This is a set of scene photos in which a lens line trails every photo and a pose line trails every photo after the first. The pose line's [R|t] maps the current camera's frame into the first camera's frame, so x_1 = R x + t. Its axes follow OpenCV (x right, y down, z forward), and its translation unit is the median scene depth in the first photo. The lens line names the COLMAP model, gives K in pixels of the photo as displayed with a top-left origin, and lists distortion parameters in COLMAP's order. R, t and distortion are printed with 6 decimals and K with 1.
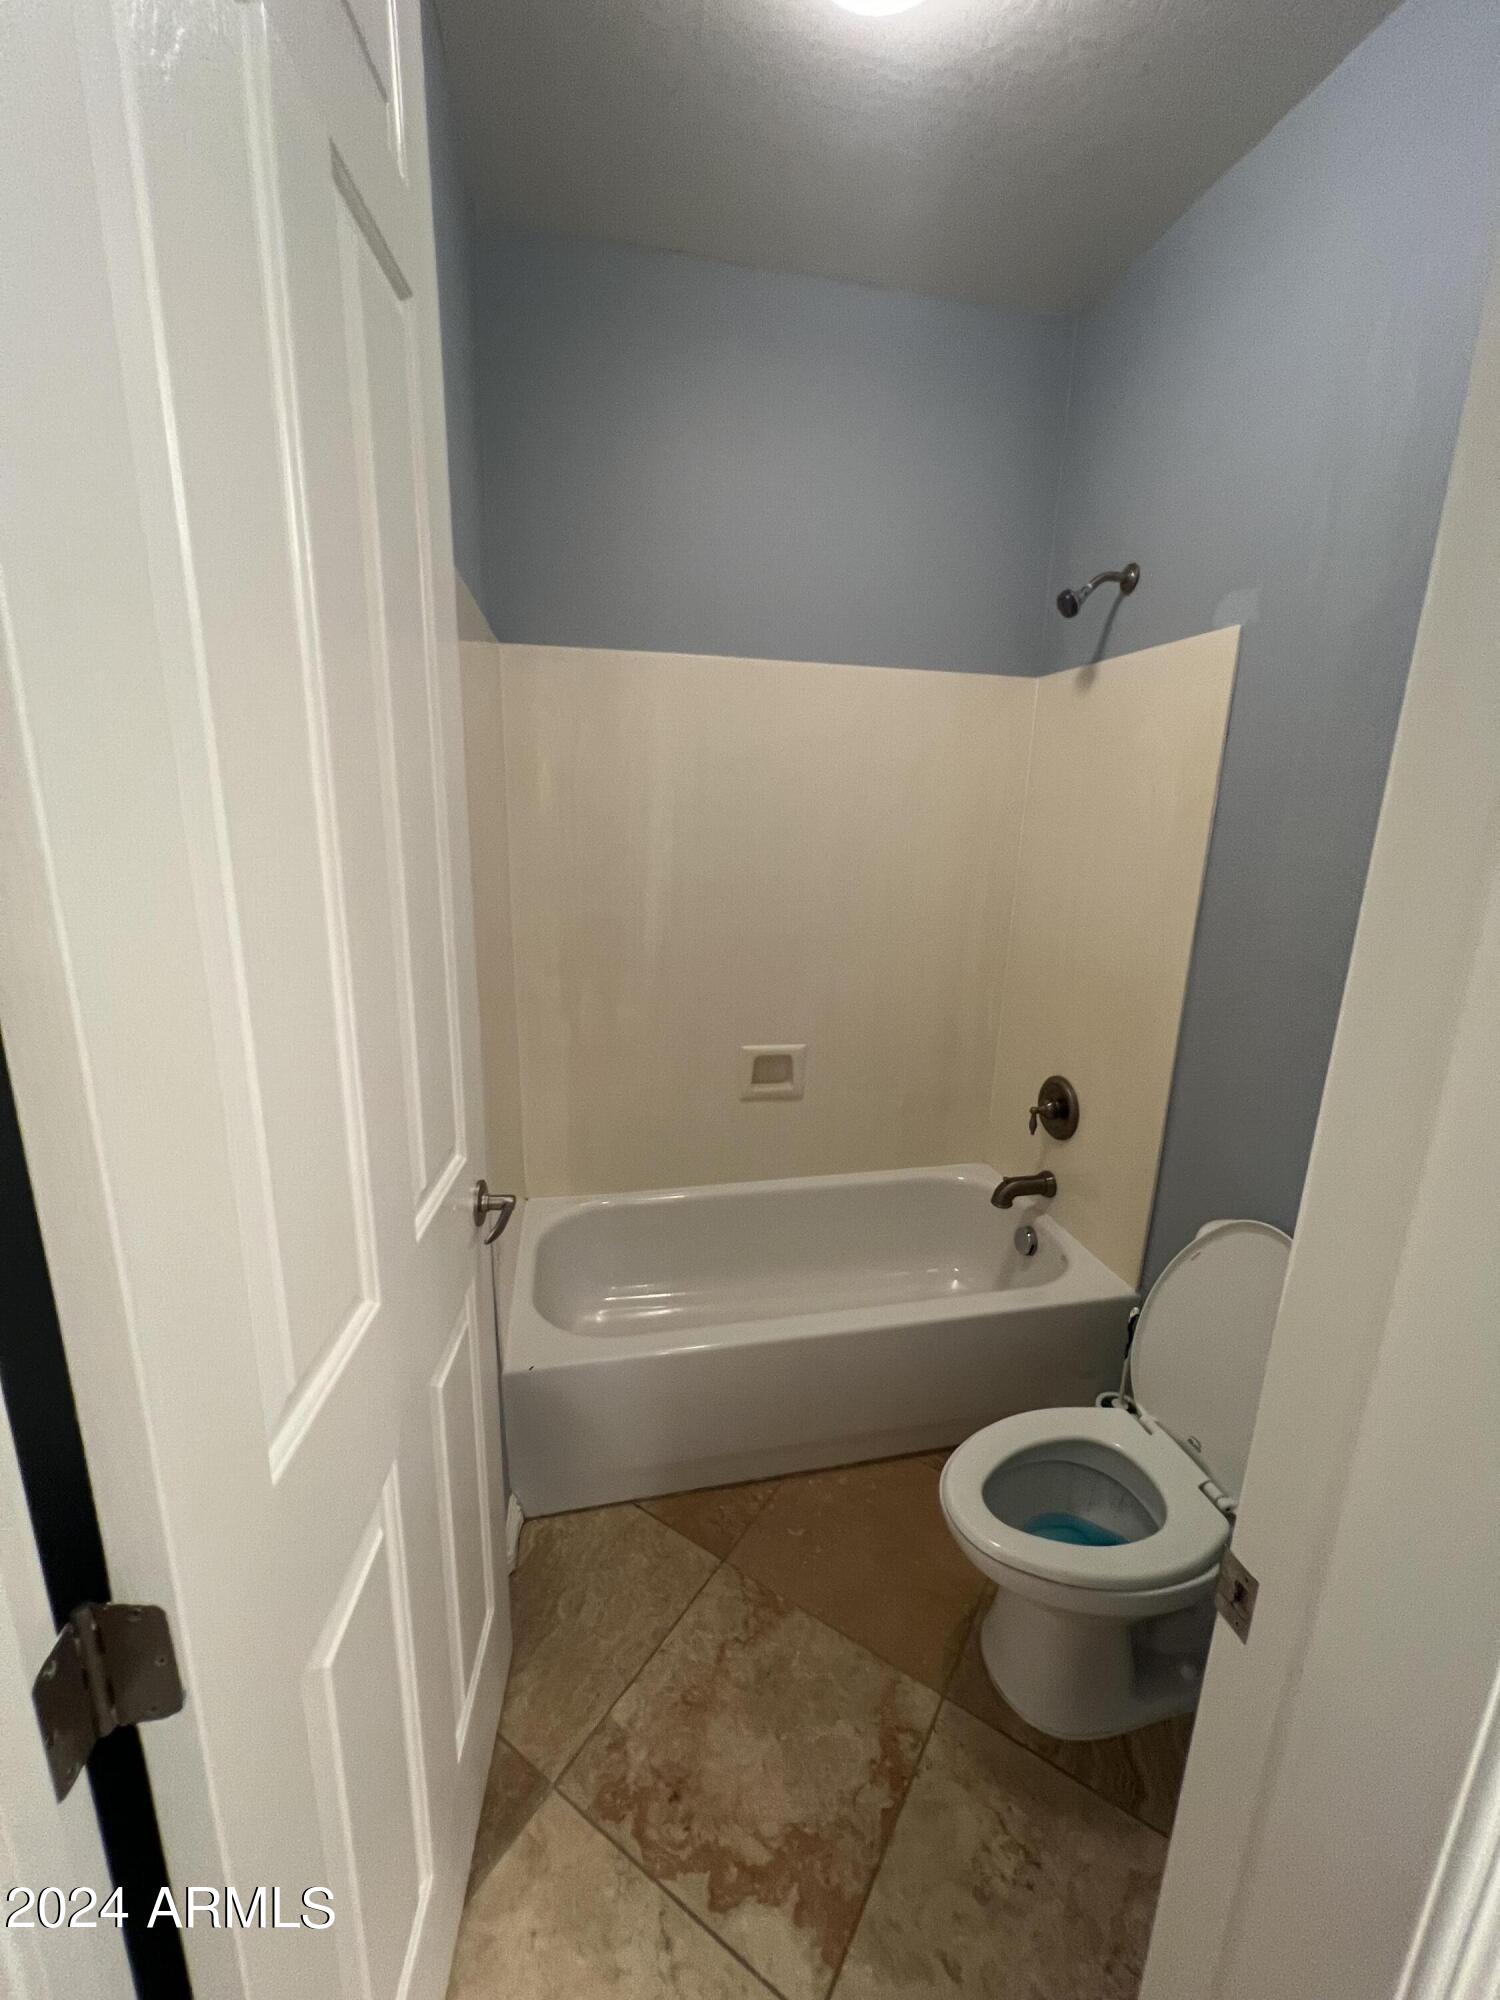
lens RADIAL K [[818.9, 0, 748.1], [0, 818.9, 1000.9], [0, 0, 1]] dist [0.000811, -0.000277]
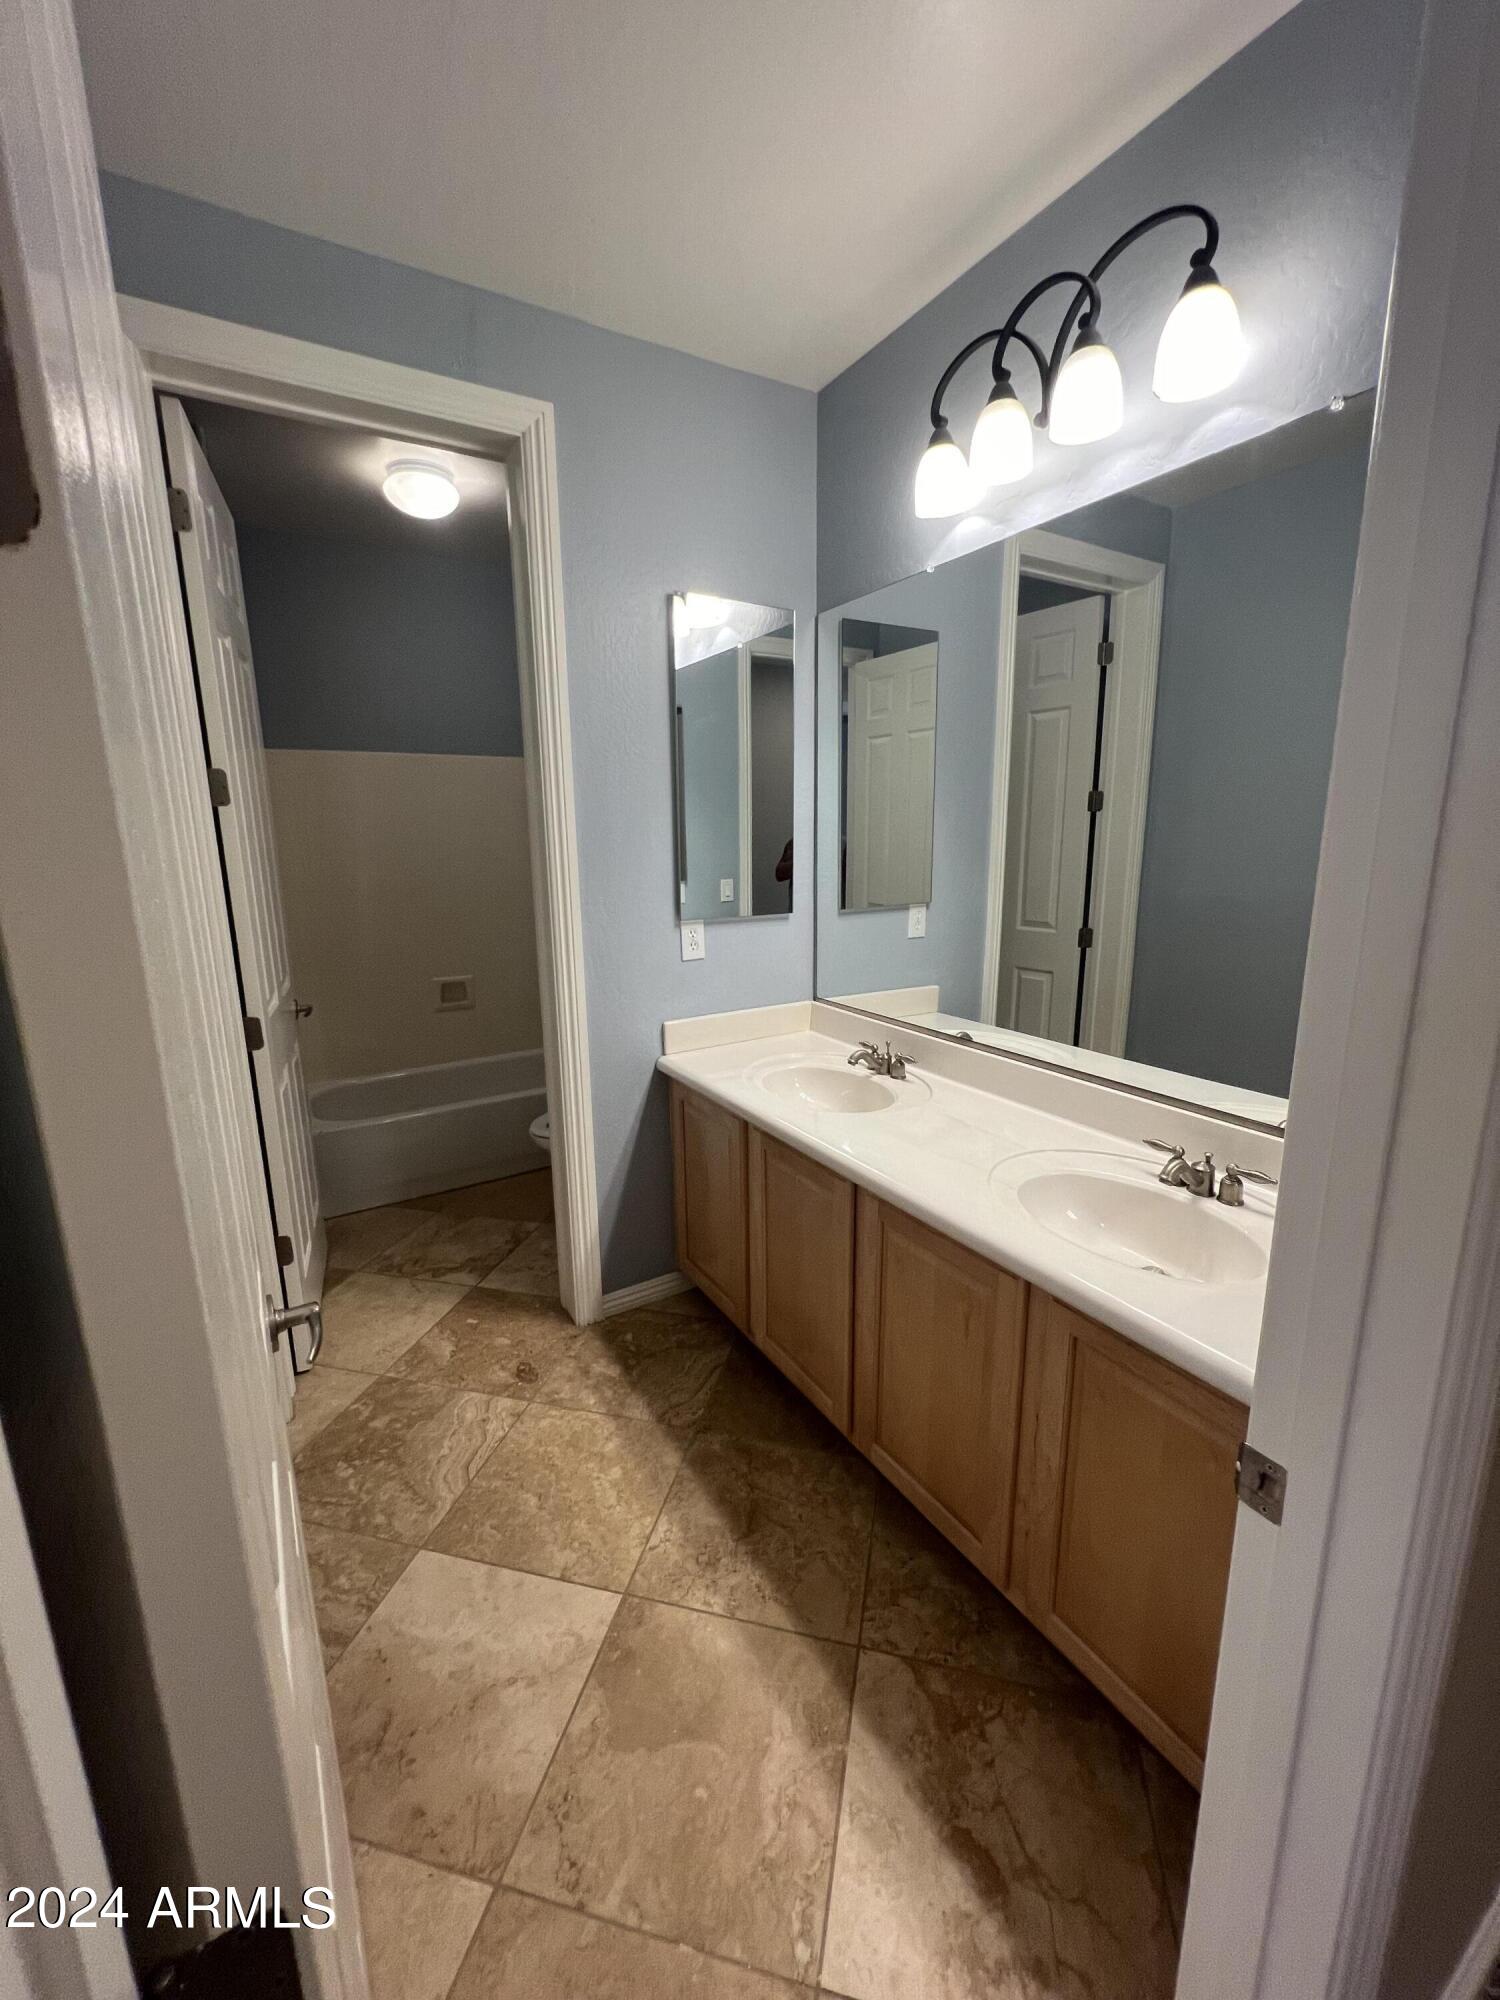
lens RADIAL K [[797.5, 0, 750.5], [0, 797.5, 1004.1], [0, 0, 1]] dist [-0.000182, -0.000203]
pose [[0.942774, -0.102206, 0.317382, 0.138189], [0.110909, 0.993786, -0.009425, 0.322045], [-0.314446, 0.044086, 0.948251, -1.246191]]
